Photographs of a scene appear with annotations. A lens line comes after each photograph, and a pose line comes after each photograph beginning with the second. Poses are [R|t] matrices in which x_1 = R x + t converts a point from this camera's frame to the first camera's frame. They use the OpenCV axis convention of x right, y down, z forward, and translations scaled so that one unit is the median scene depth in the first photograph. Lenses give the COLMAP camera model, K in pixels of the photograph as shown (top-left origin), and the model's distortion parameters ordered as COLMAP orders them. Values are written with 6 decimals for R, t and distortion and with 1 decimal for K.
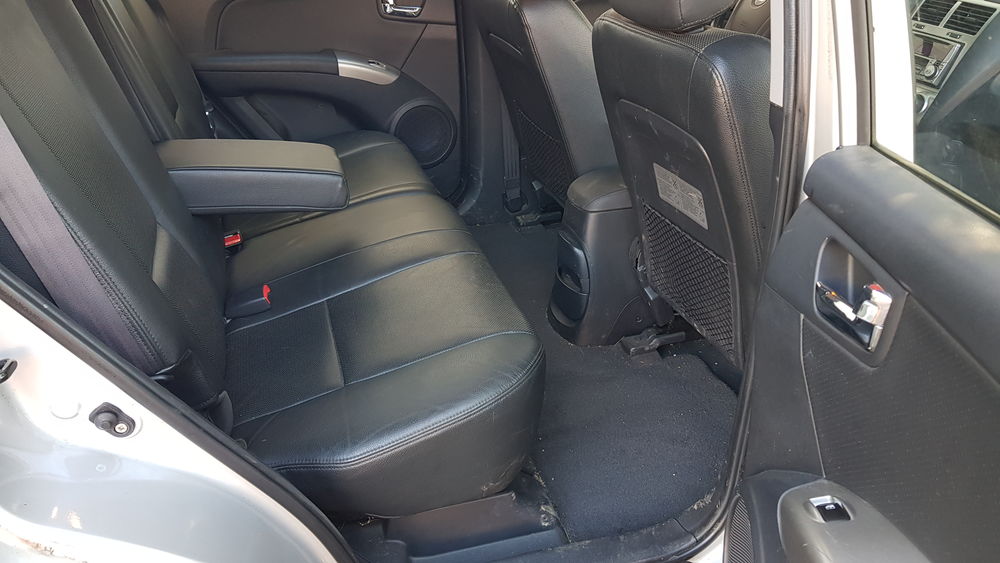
lens RADIAL K [[770.2, 0, 500.0], [0, 770.2, 281.5], [0, 0, 1]] dist [0.066927, -0.111996]
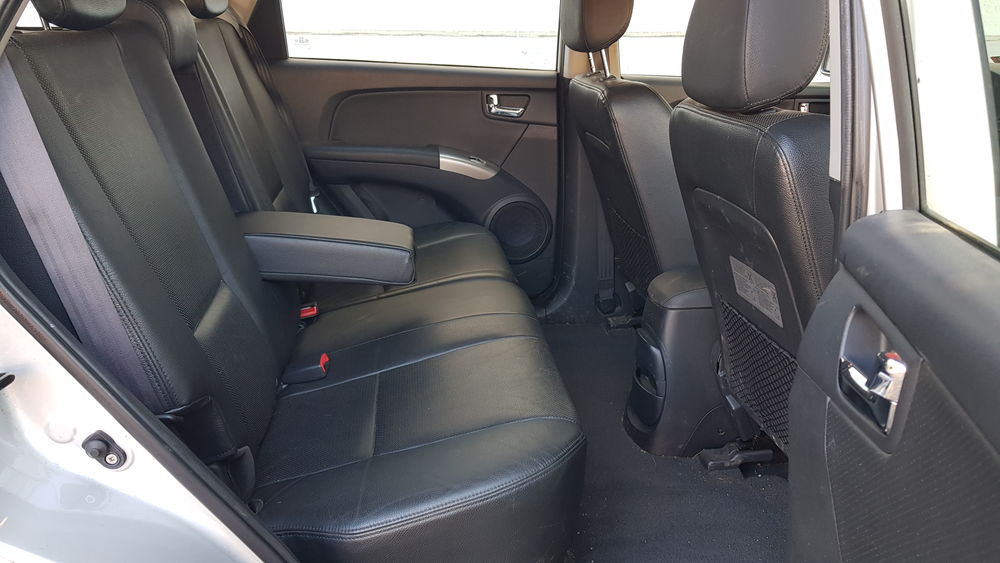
lens RADIAL K [[770.2, 0, 500.0], [0, 770.2, 281.5], [0, 0, 1]] dist [0.066927, -0.111996]
pose [[0.982560, 0.061155, -0.175602, 0.092897], [-0.087286, 0.985548, -0.145174, 0.038338], [0.164186, 0.157969, 0.973698, 0.046319]]
